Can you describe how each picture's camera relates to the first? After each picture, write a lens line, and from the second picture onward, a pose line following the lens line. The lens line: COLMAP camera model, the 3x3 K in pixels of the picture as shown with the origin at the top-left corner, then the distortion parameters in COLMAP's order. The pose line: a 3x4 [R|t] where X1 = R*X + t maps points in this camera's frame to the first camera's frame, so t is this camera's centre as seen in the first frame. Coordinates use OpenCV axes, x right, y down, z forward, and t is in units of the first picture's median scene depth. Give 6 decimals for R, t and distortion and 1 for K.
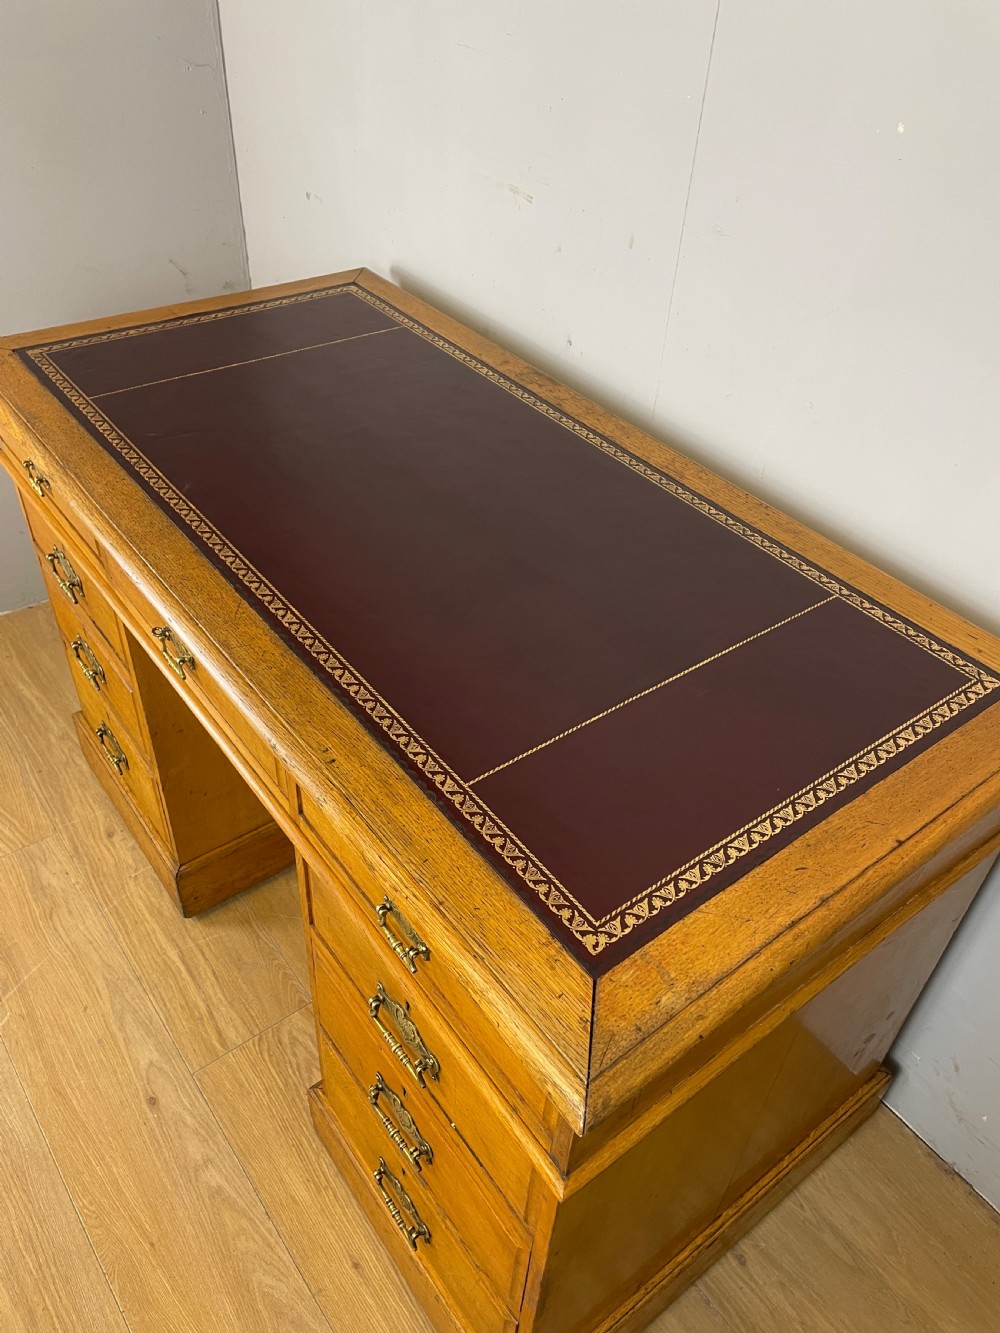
lens RADIAL K [[1007.8, 0, 501.4], [0, 1007.8, 660.6], [0, 0, 1]] dist [0.091546, -0.117398]
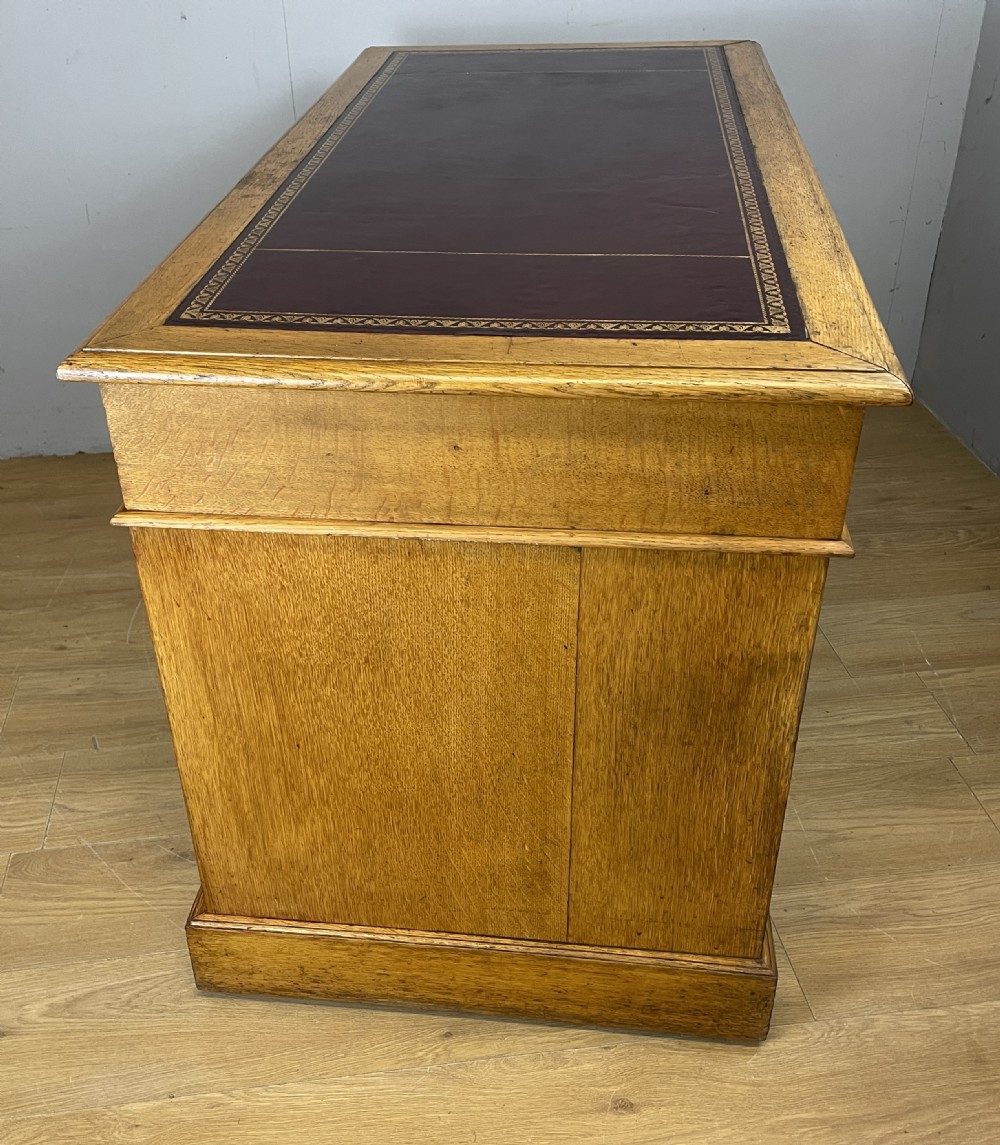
lens RADIAL K [[1180.4, 0, 467.1], [0, 1180.4, 572.9], [0, 0, 1]] dist [0.082329, -0.000259]
pose [[-0.717747, -0.413574, 0.560175, -0.758202], [0.440171, 0.353866, 0.825244, -0.886769], [-0.539526, 0.838890, -0.071943, 1.241523]]
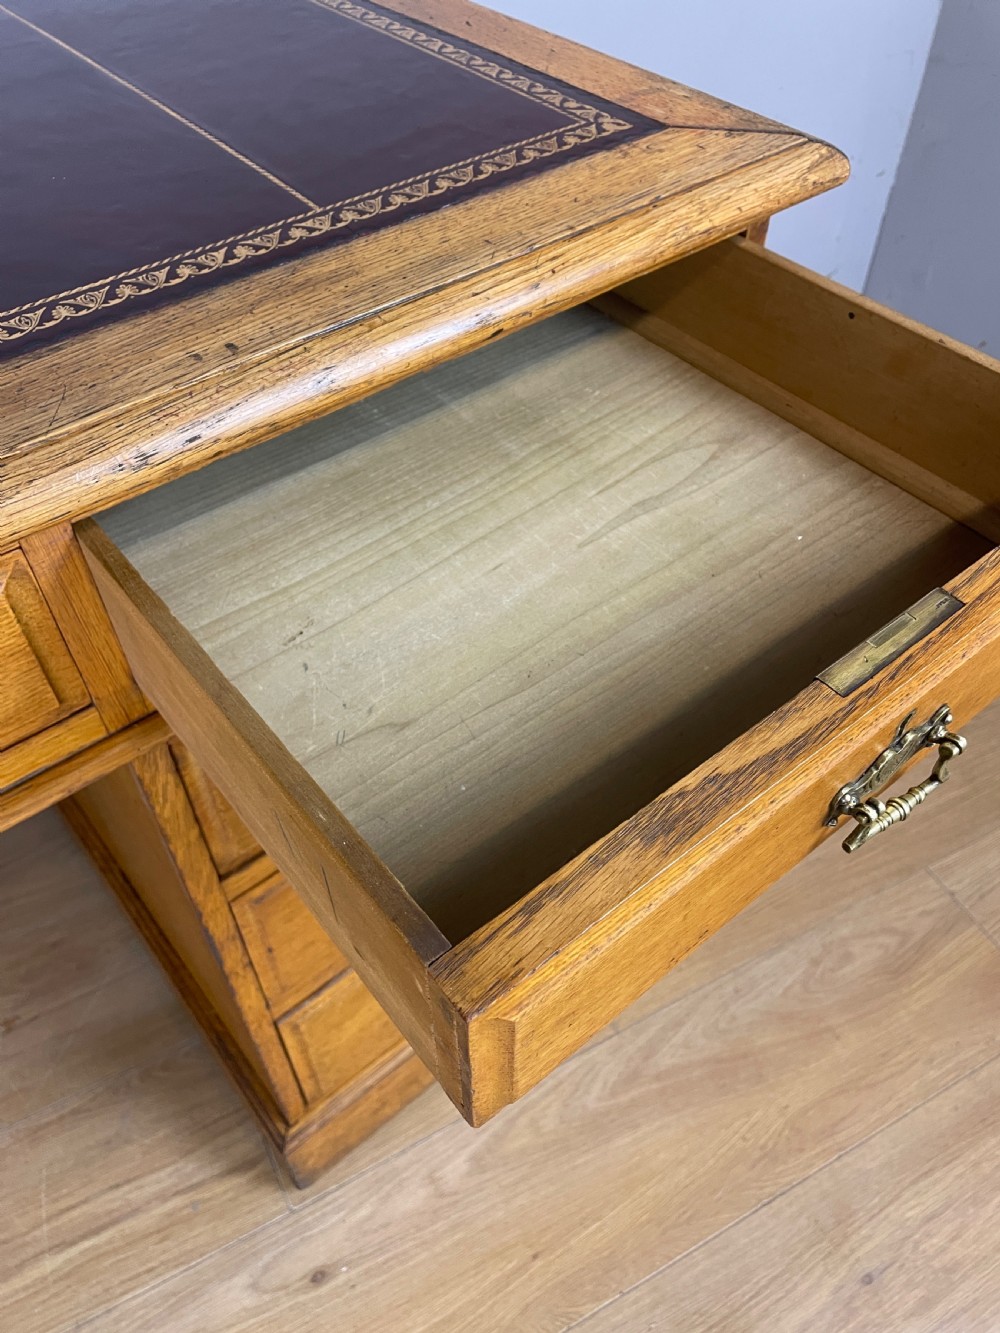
lens RADIAL K [[1015.4, 0, 500.0], [0, 1015.4, 666.5], [0, 0, 1]] dist [0.082345, -0.113925]
pose [[-0.032230, -0.778004, 0.627432, -0.339326], [0.640219, 0.465995, 0.610711, -0.023584], [-0.767516, 0.421377, 0.483074, 0.434427]]
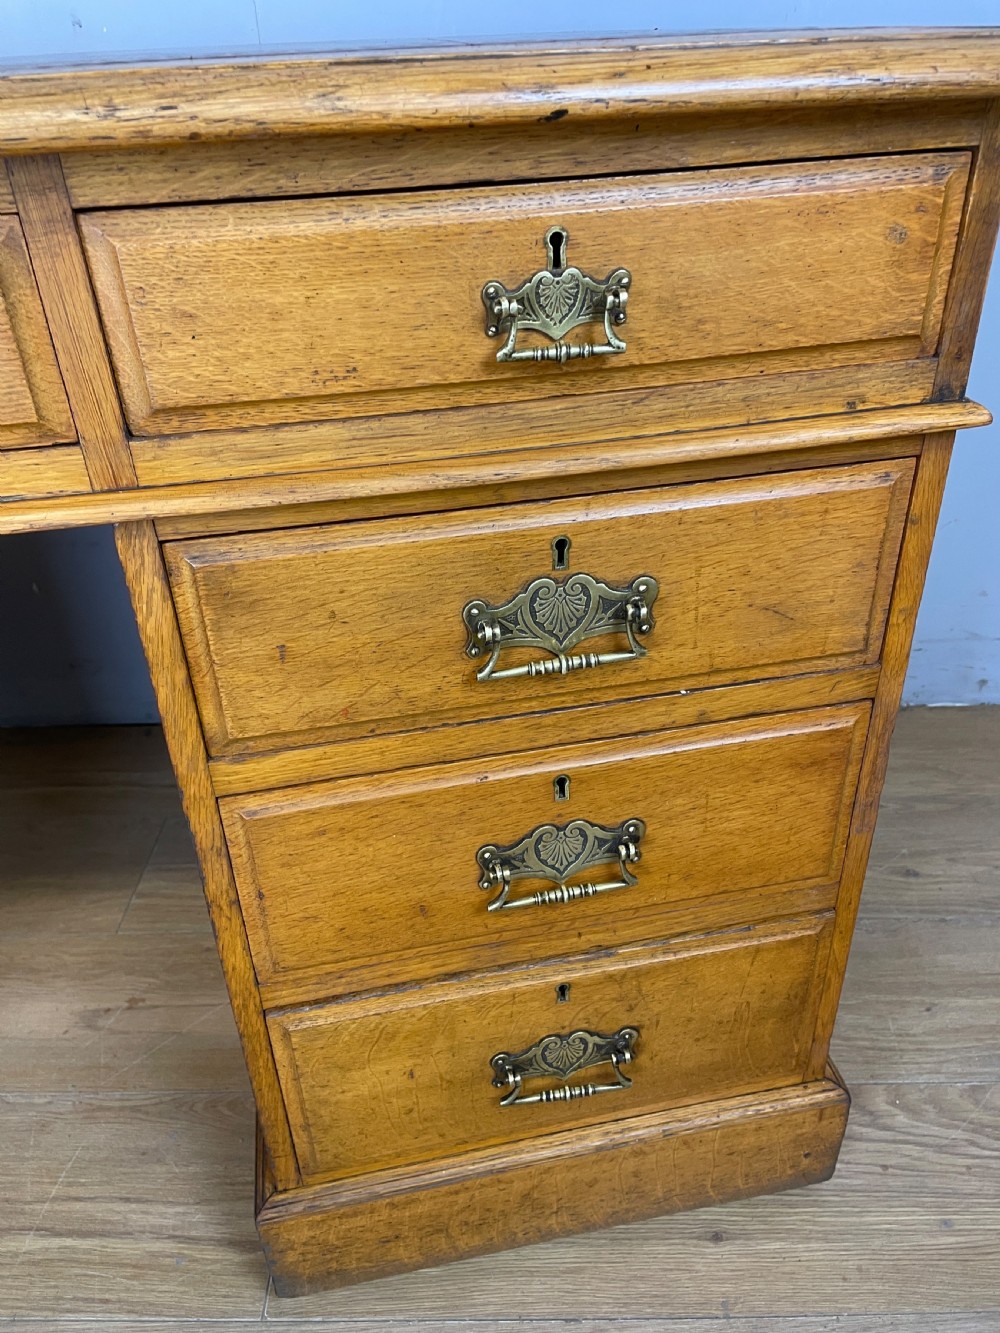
lens RADIAL K [[1009.3, 0, 494.3], [0, 1009.3, 657.0], [0, 0, 1]] dist [0.091182, -0.122148]
pose [[0.445574, -0.526426, 0.724113, -0.347661], [0.621845, 0.763866, 0.172681, 0.169650], [-0.644029, 0.373344, 0.667714, 0.425311]]
